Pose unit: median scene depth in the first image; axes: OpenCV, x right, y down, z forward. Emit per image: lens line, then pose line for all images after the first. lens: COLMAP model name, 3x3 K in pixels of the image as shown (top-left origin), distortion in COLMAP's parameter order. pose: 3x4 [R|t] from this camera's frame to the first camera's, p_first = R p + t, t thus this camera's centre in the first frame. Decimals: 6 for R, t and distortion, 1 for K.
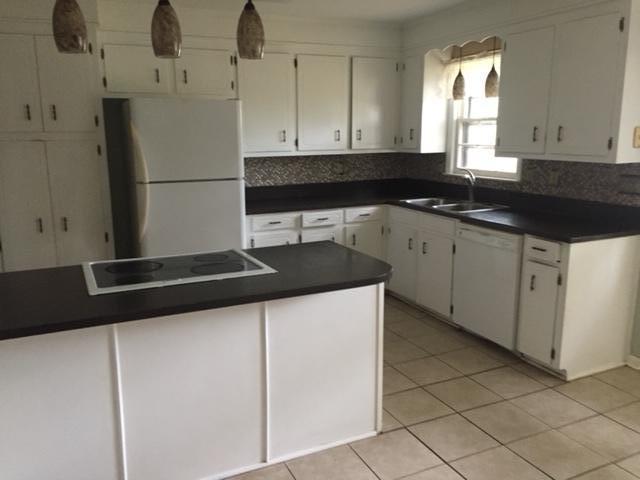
lens RADIAL K [[549.1, 0, 318.9], [0, 549.1, 241.8], [0, 0, 1]] dist [0.059170, -0.043463]
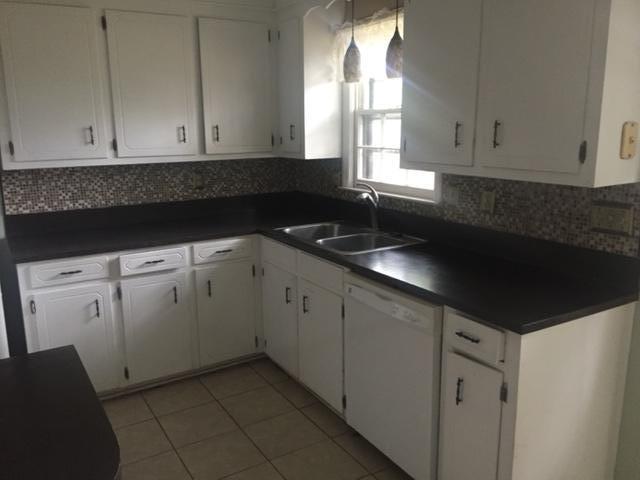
lens RADIAL K [[549.1, 0, 320.7], [0, 549.1, 239.7], [0, 0, 1]] dist [0.059170, -0.043463]
pose [[0.993616, -0.025979, 0.109787, 0.134396], [0.025222, 0.999648, 0.008280, -0.068970], [-0.109963, -0.005458, 0.993921, 0.325082]]
